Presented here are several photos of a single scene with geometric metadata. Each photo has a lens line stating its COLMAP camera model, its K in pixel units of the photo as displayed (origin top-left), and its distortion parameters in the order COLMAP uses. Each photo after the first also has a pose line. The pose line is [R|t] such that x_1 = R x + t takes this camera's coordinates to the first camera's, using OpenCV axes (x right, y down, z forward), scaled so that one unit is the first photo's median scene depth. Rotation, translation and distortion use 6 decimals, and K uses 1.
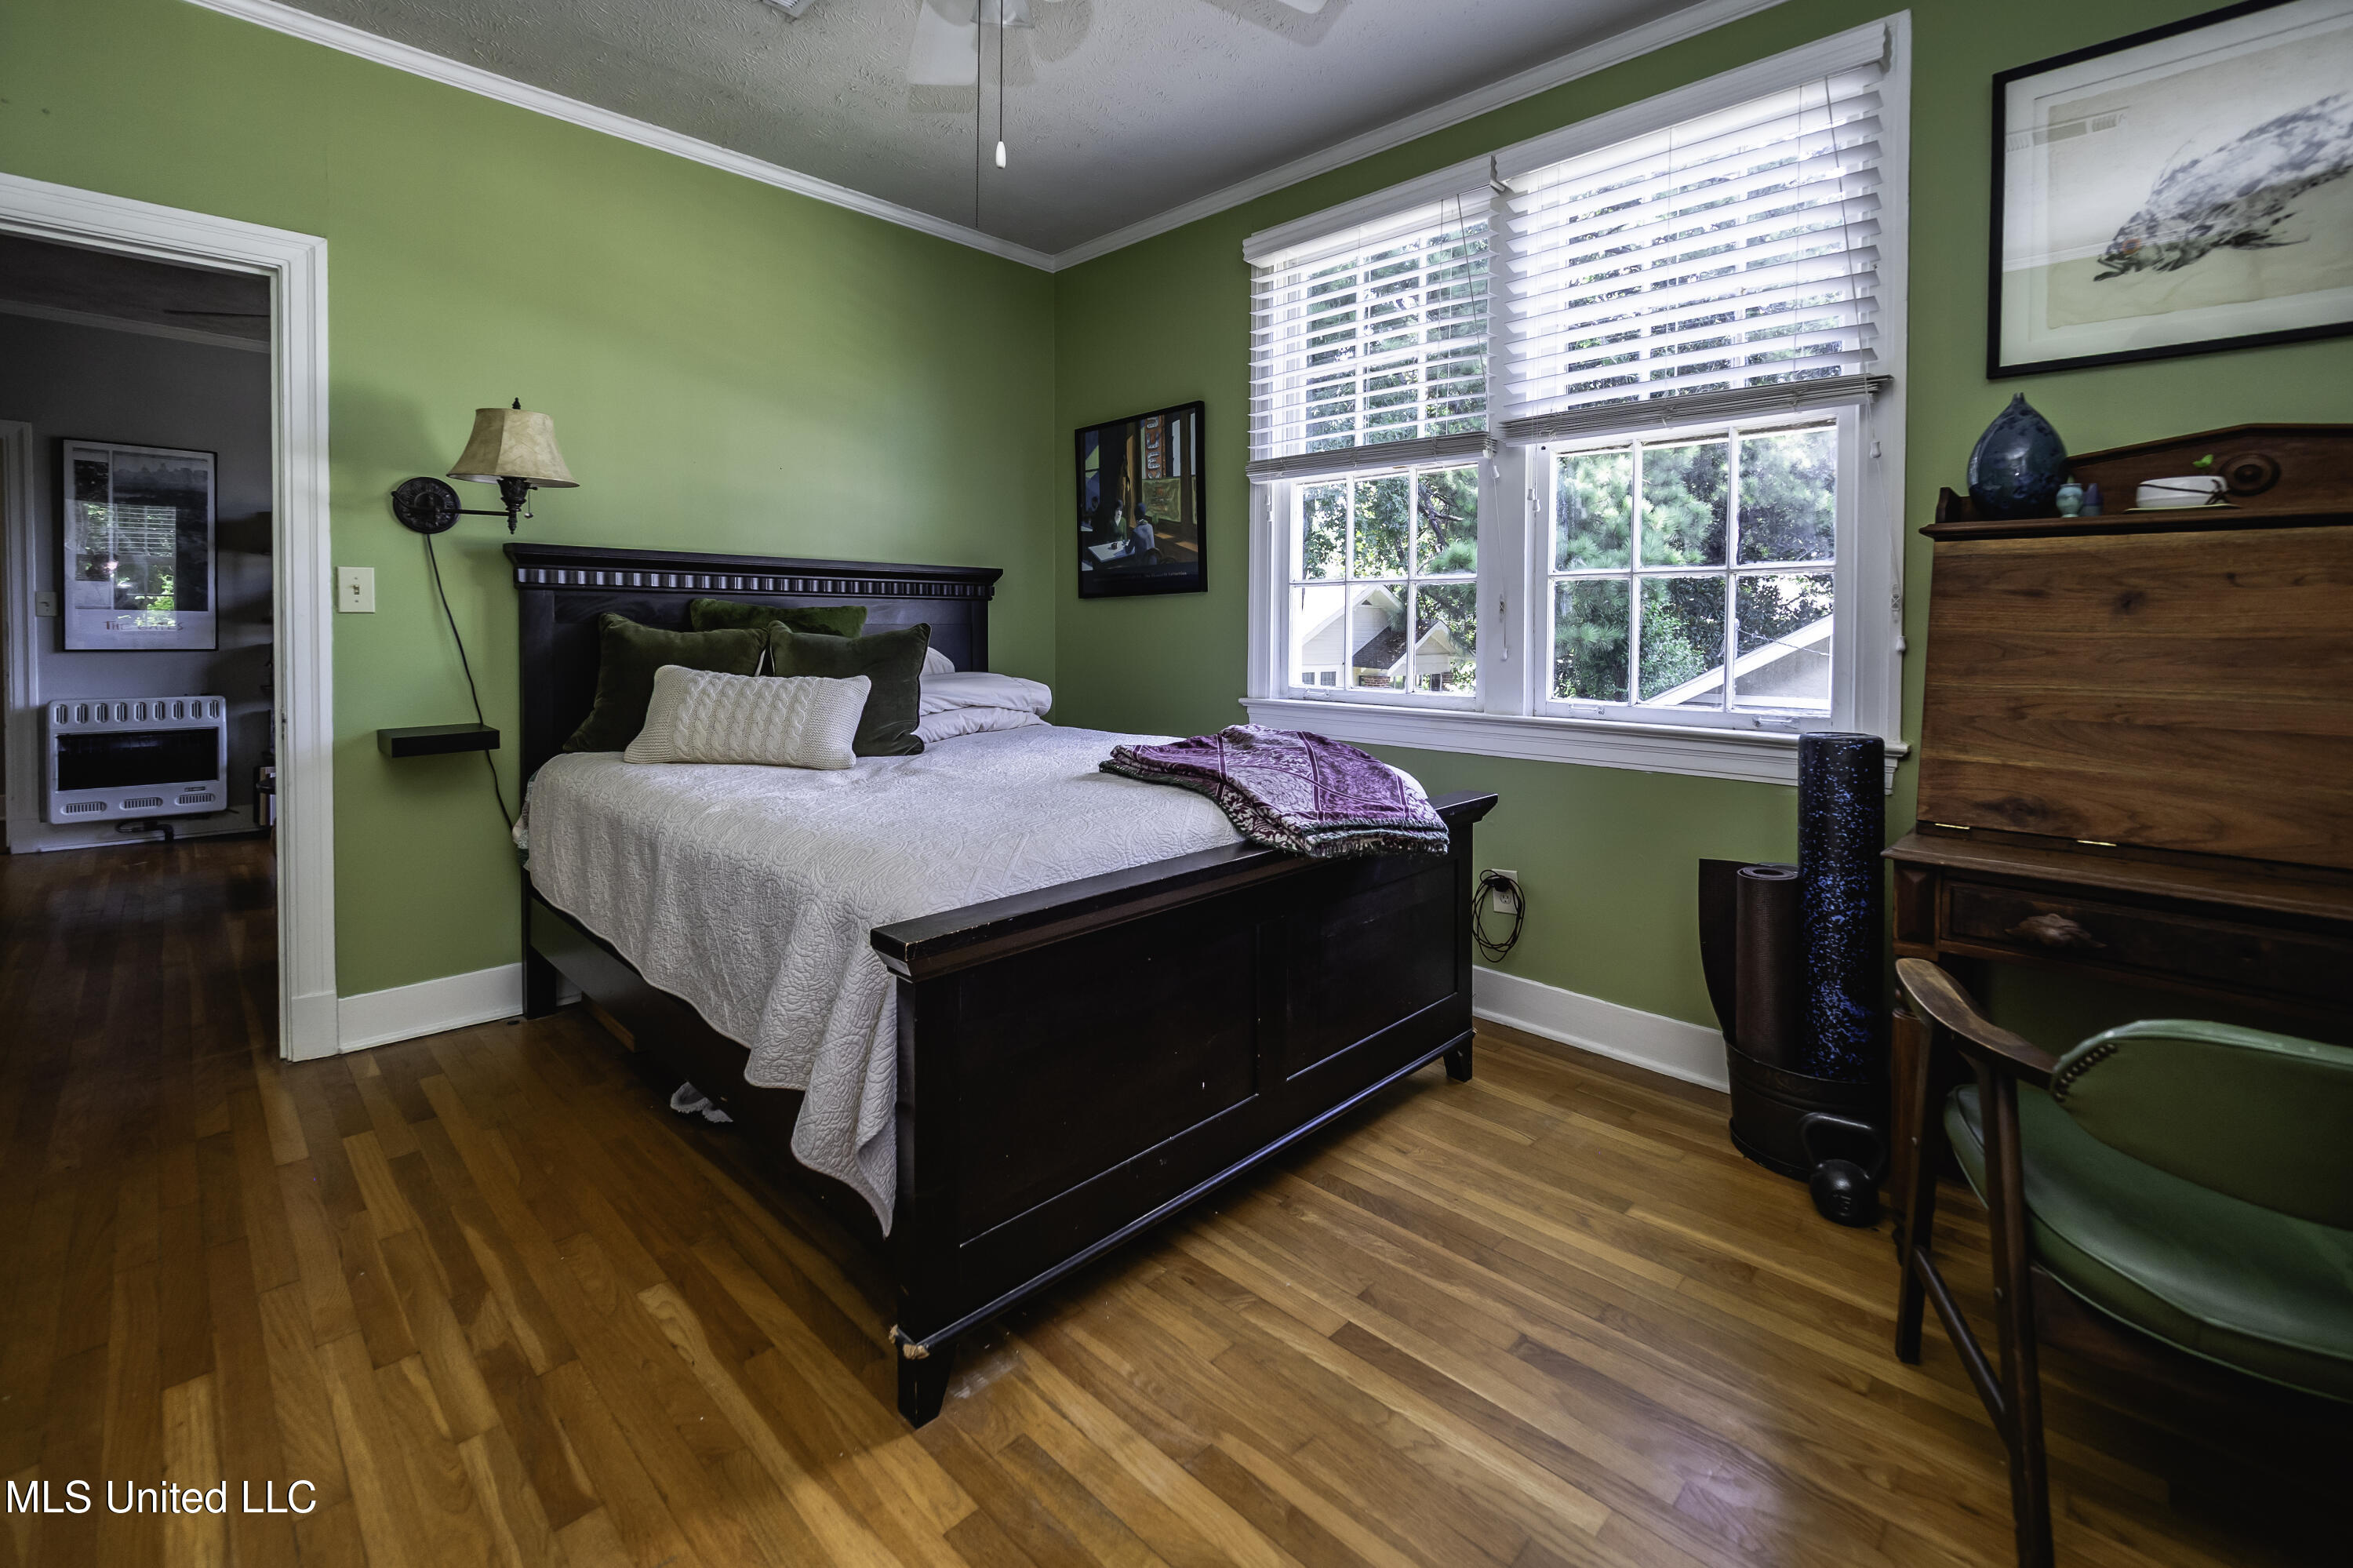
lens RADIAL K [[1023.4, 0, 1170.1], [0, 1023.4, 650.6], [0, 0, 1]] dist [-0.001902, -0.000708]
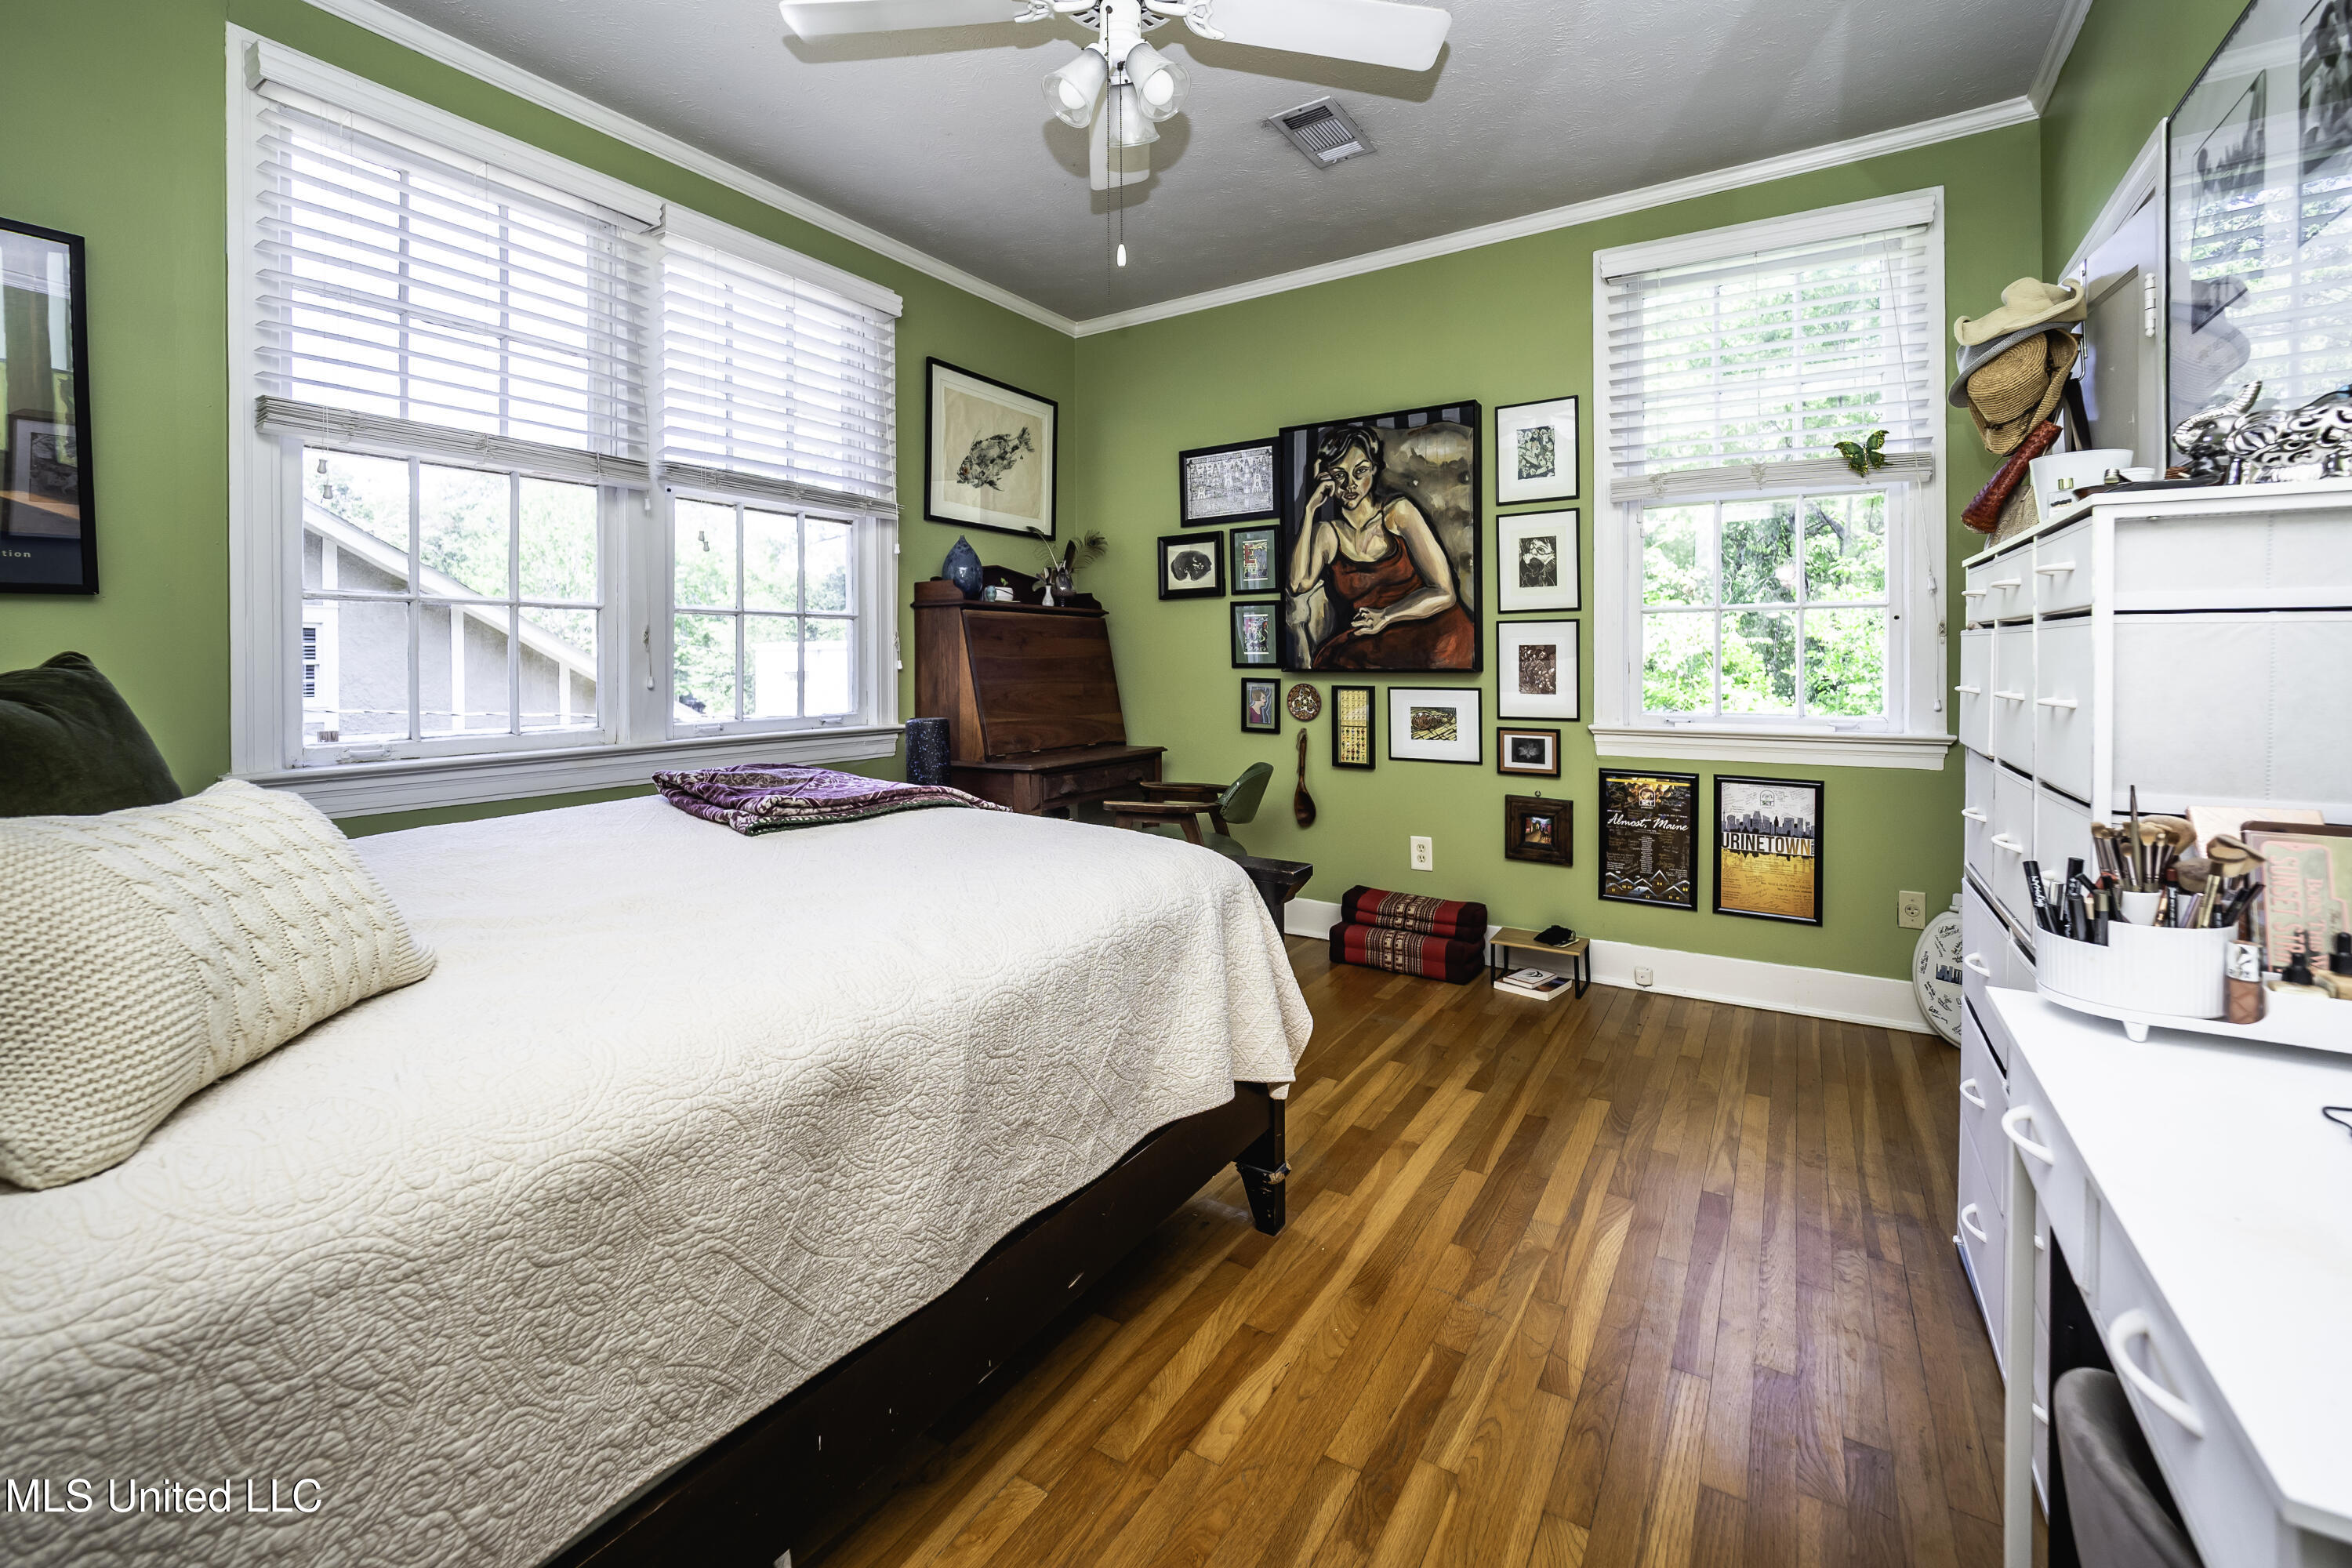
lens RADIAL K [[1022.9, 0, 1169.6], [0, 1022.9, 650.7], [0, 0, 1]] dist [-0.001902, -0.000708]
pose [[-0.226994, 0.006963, 0.973871, -1.299459], [0.030250, 0.999542, -0.000096, -0.020990], [-0.973426, 0.029437, -0.227101, 1.192995]]
